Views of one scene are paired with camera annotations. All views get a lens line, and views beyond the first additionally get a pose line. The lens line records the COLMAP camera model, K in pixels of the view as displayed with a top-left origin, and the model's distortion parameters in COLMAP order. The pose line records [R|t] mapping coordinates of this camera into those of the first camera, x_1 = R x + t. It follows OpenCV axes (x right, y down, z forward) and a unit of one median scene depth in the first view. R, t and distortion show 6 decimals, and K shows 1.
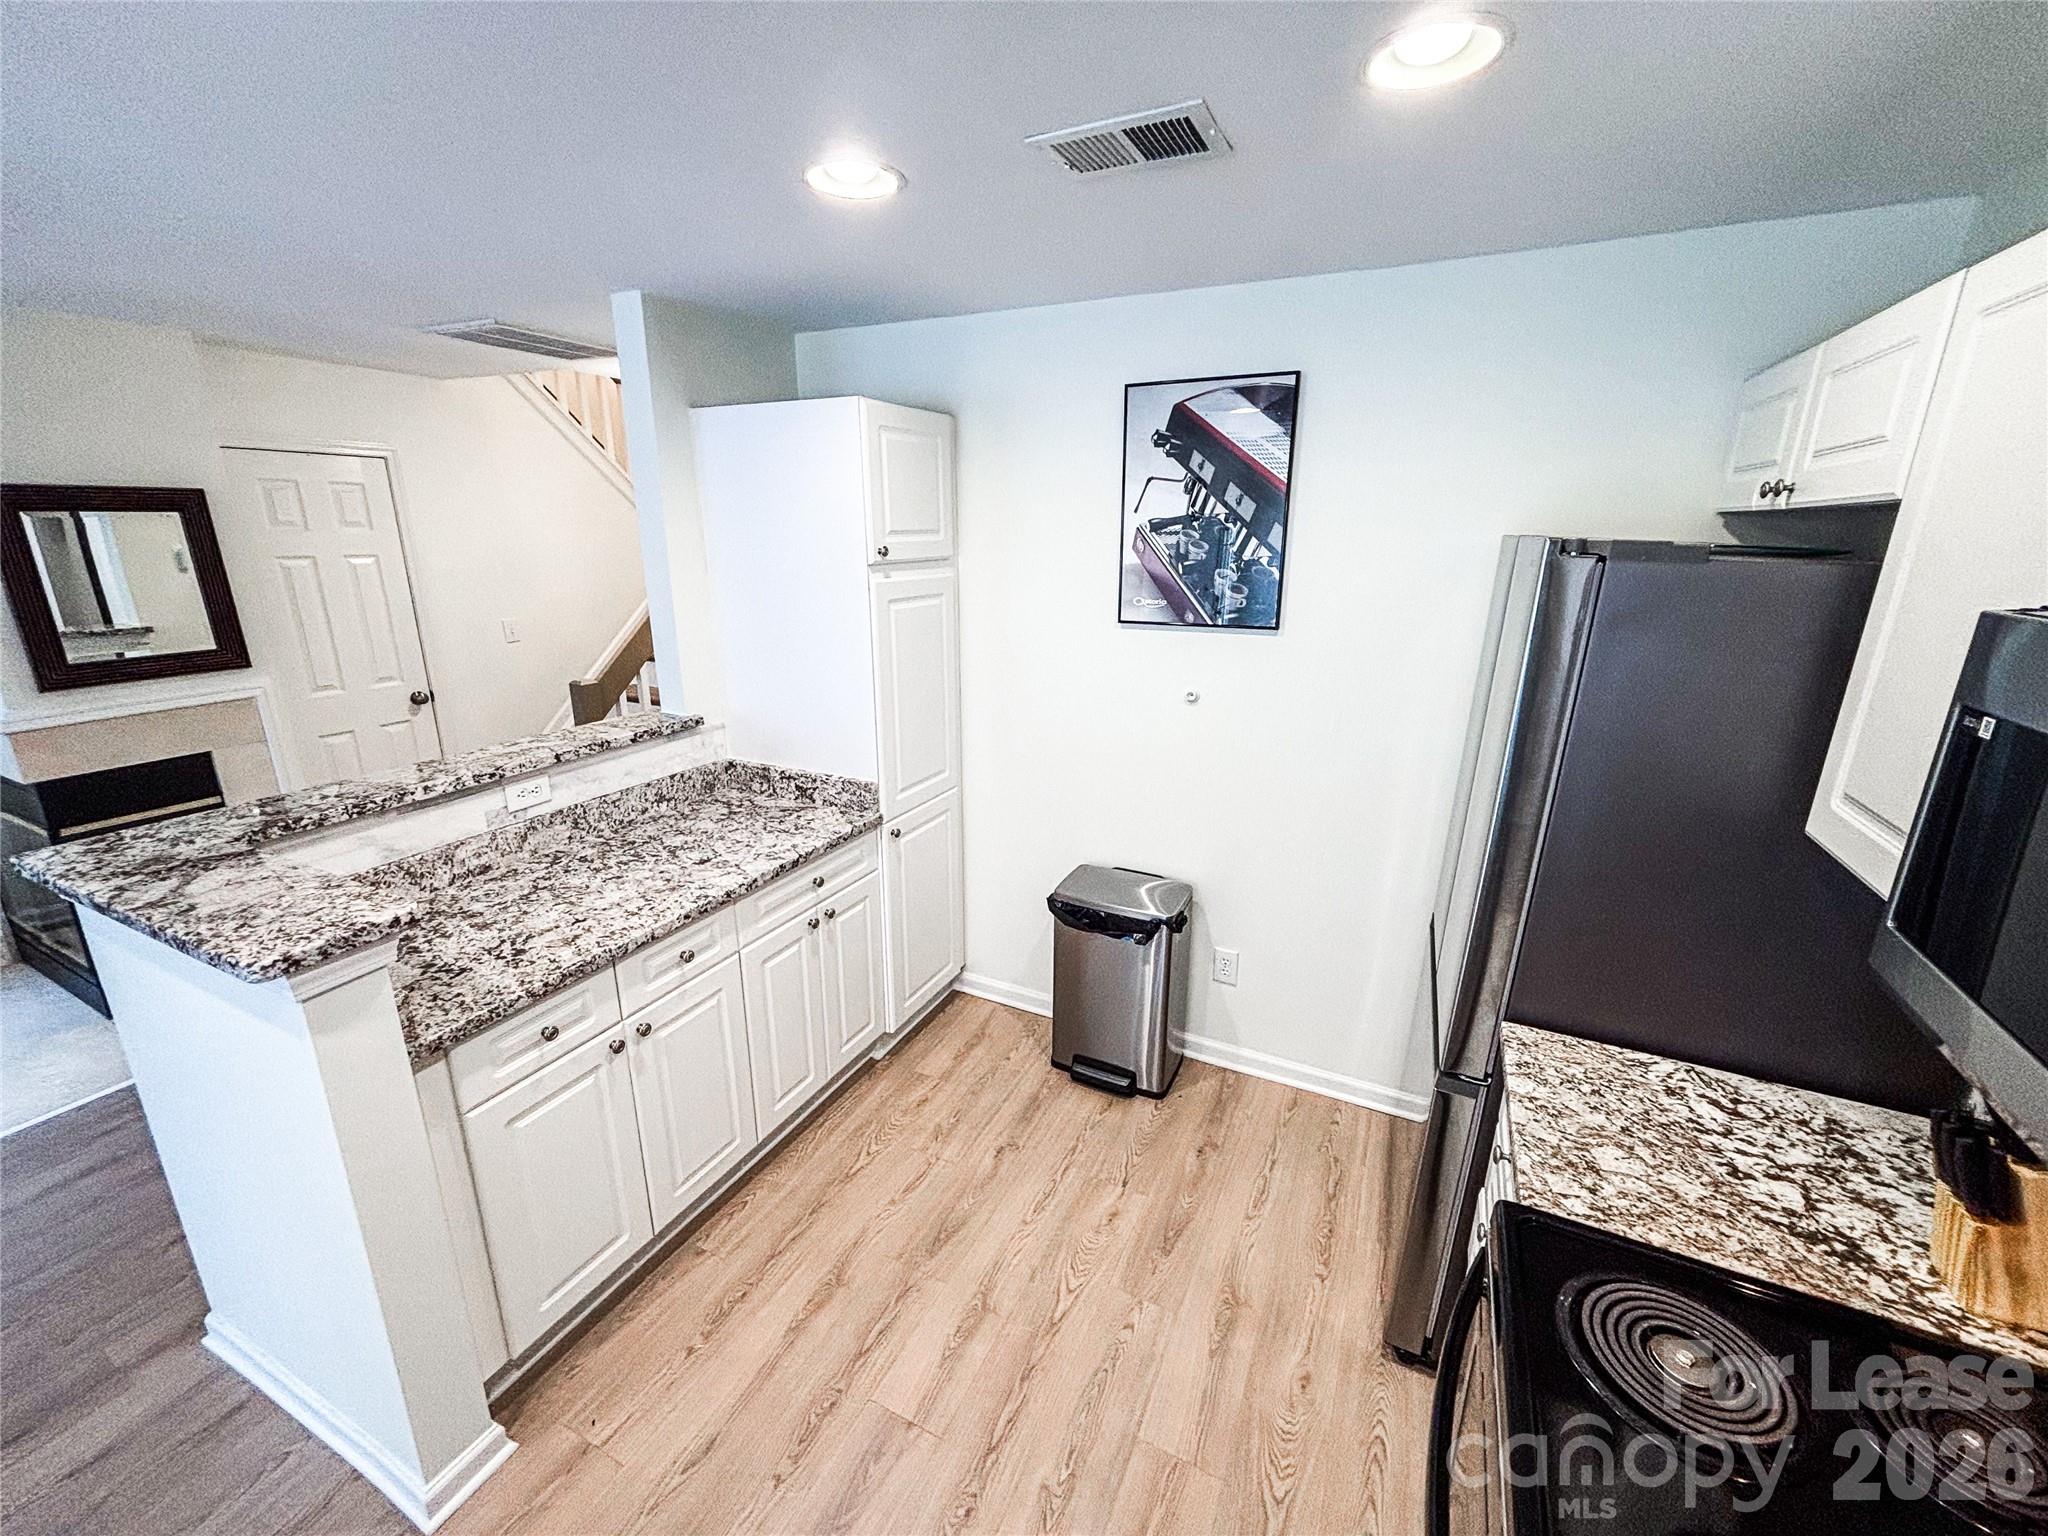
lens RADIAL K [[825.9, 0, 1021.9], [0, 825.9, 767.9], [0, 0, 1]] dist [0.000423, 0.000022]
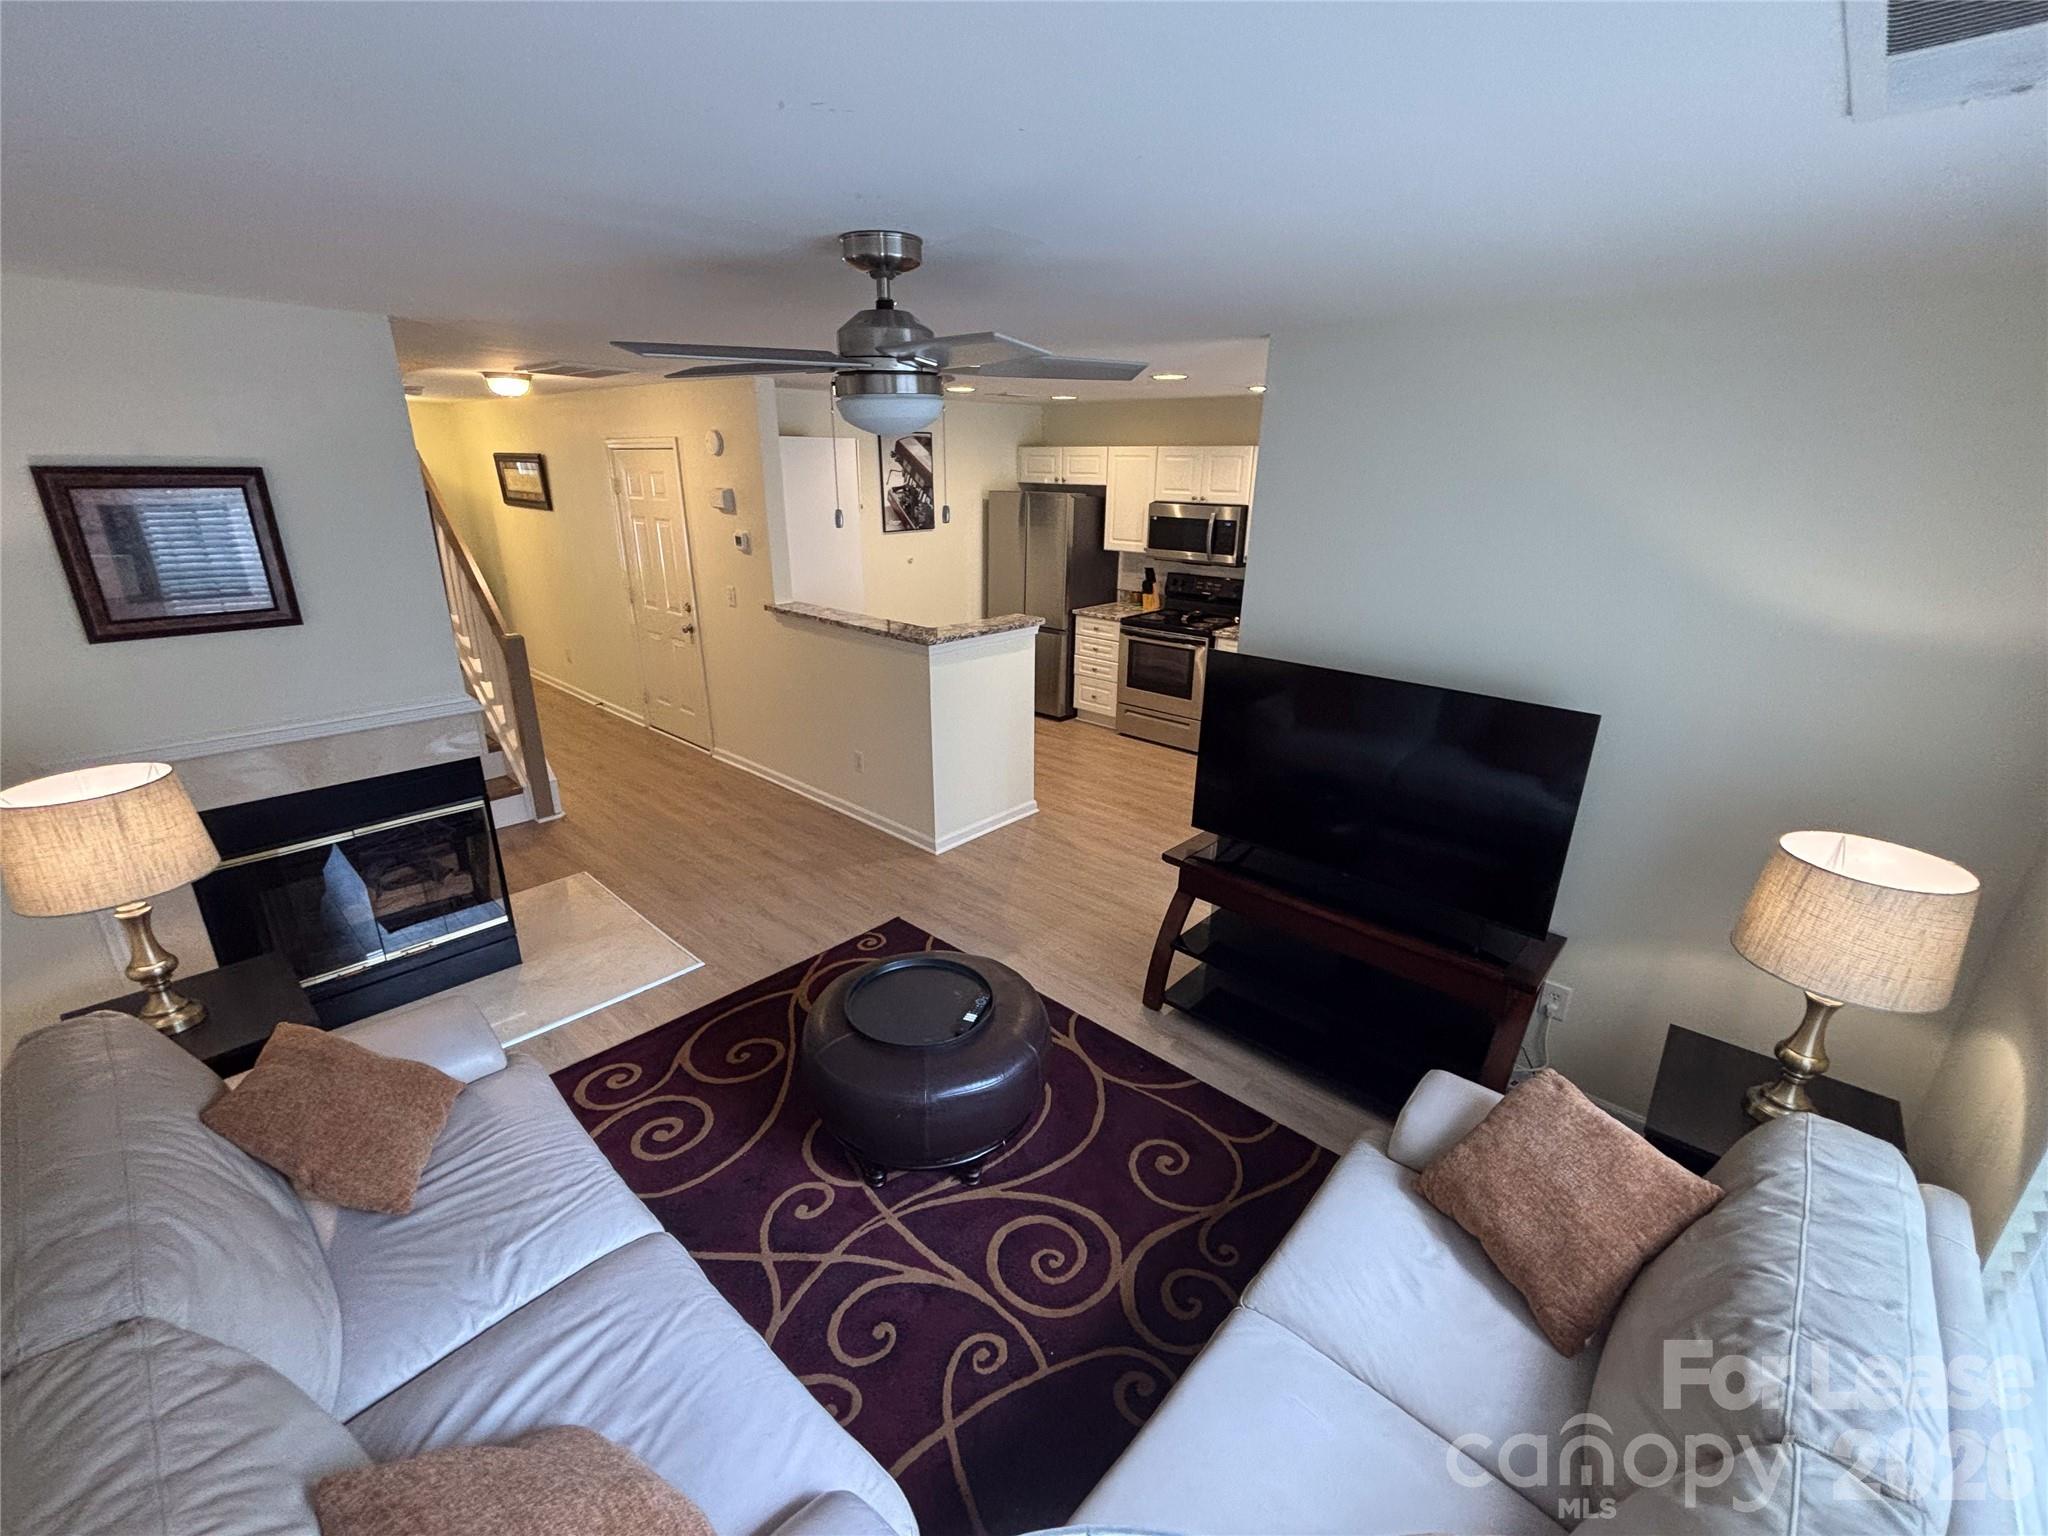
lens RADIAL K [[882.2, 0, 1023.9], [0, 882.2, 760.0], [0, 0, 1]] dist [-0.009609, -0.000698]
pose [[0.285839, -0.315344, 0.904906, -2.399095], [0.261517, 0.934130, 0.242921, -0.082976], [-0.921903, 0.167212, 0.349478, -0.131170]]
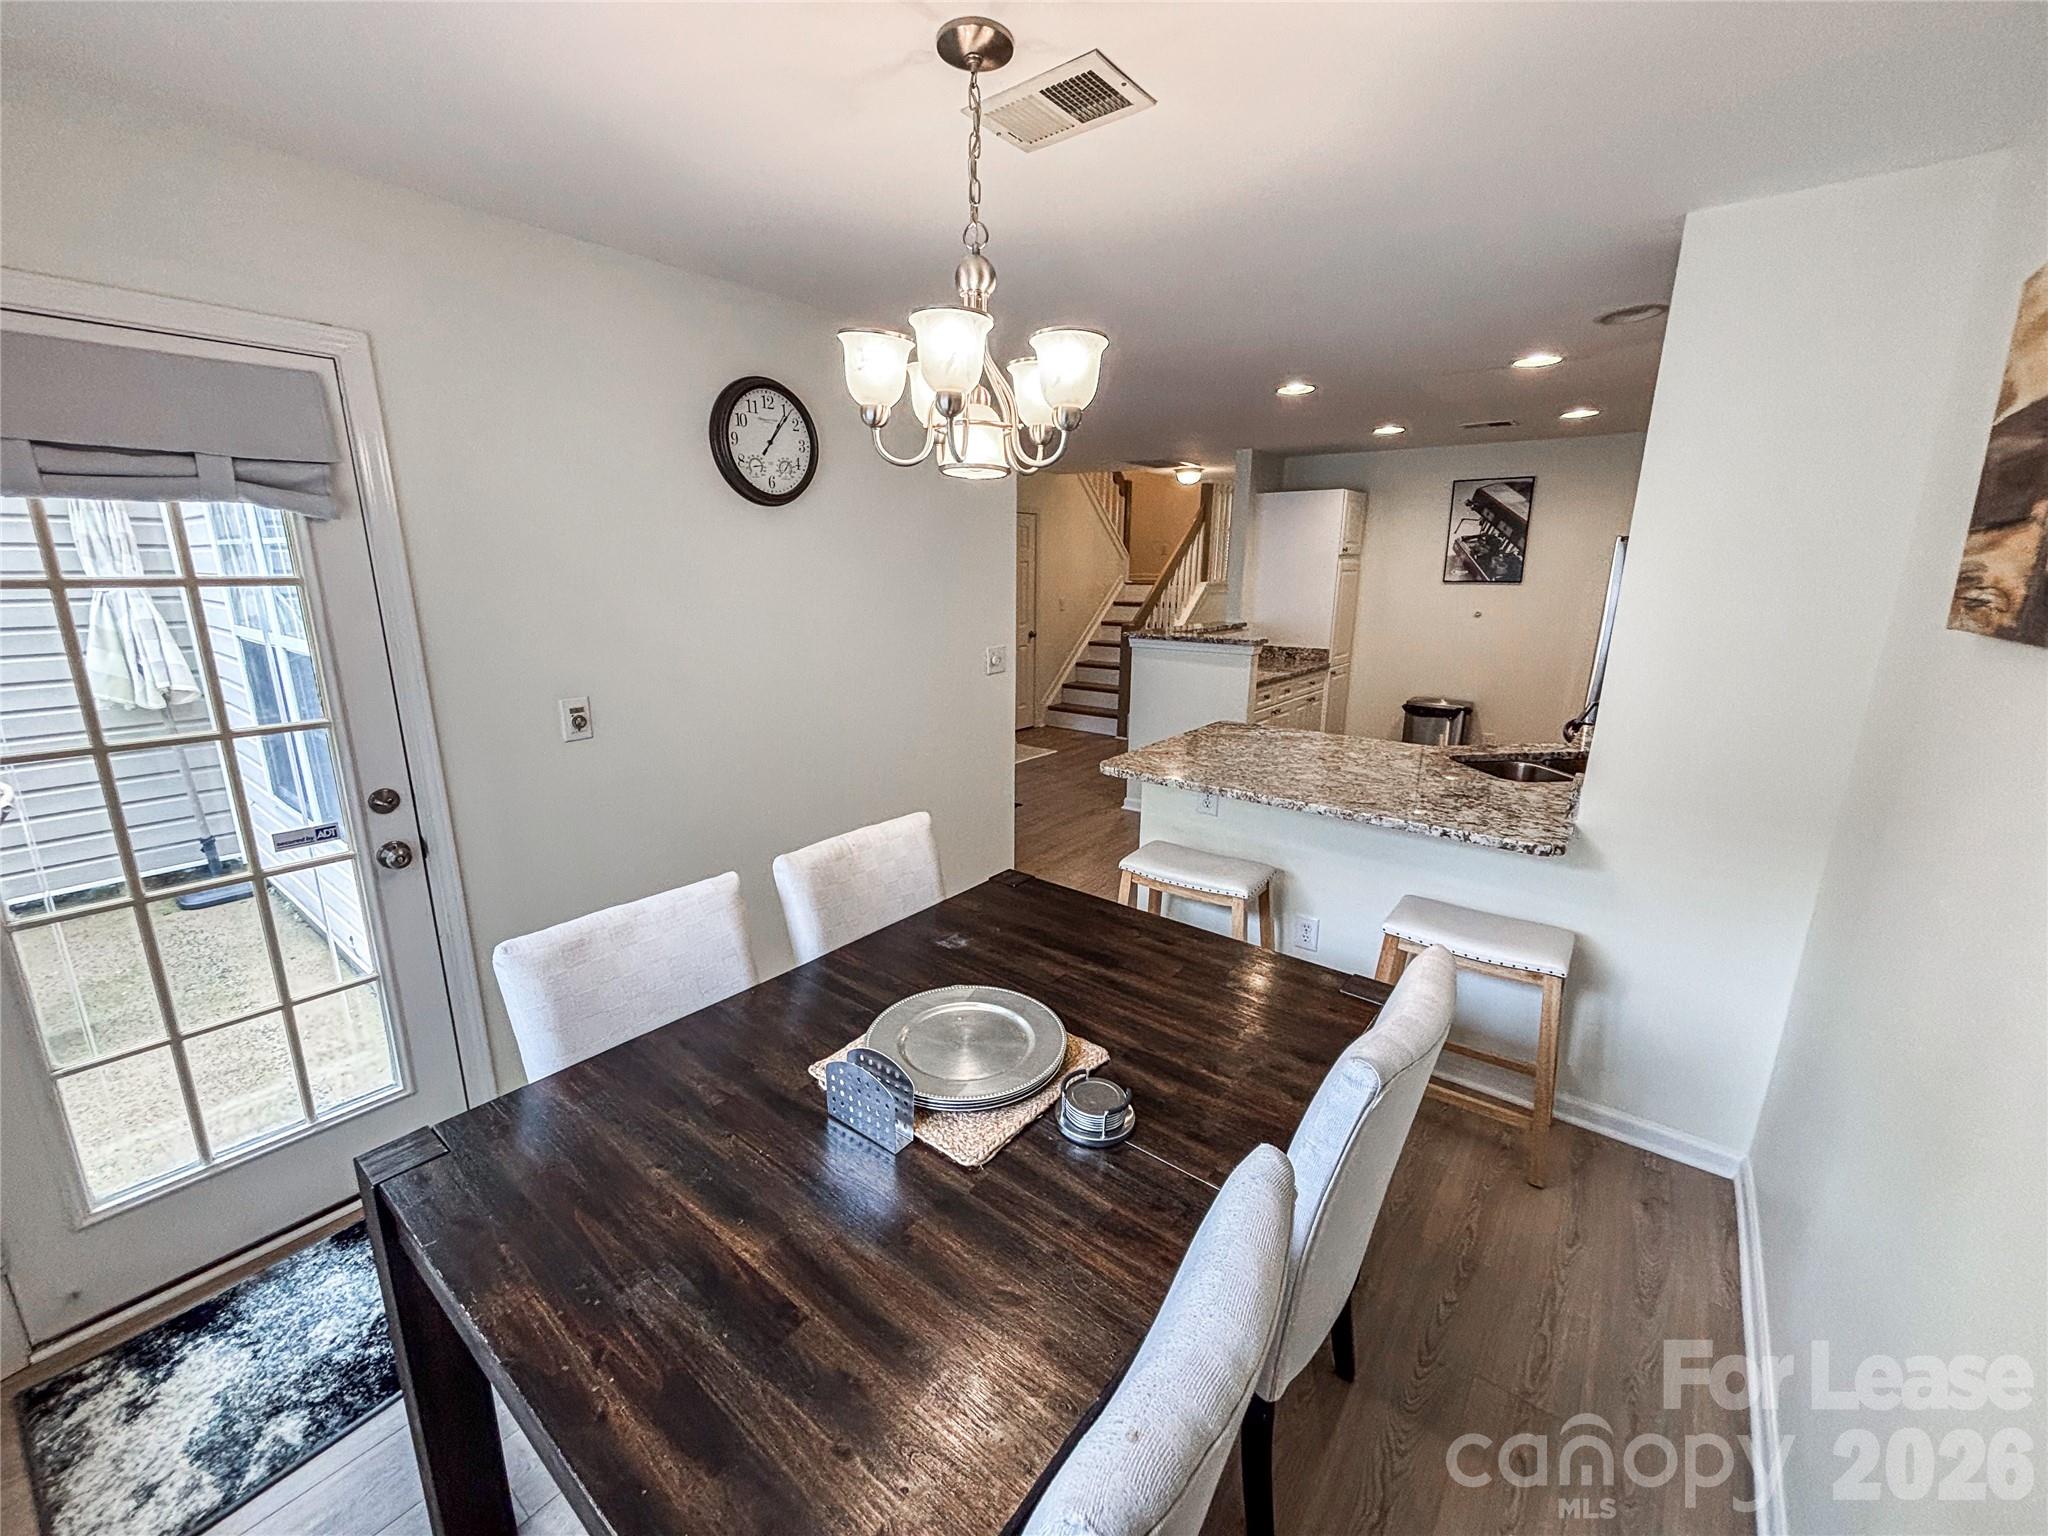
lens RADIAL K [[825.9, 0, 1024.8], [0, 825.9, 757.6], [0, 0, 1]] dist [0.000423, 0.000022]
pose [[0.976663, 0.047794, -0.209393, -0.547713], [-0.060162, 0.996776, -0.053095, 0.534589], [0.206180, 0.064453, 0.976389, -1.535846]]
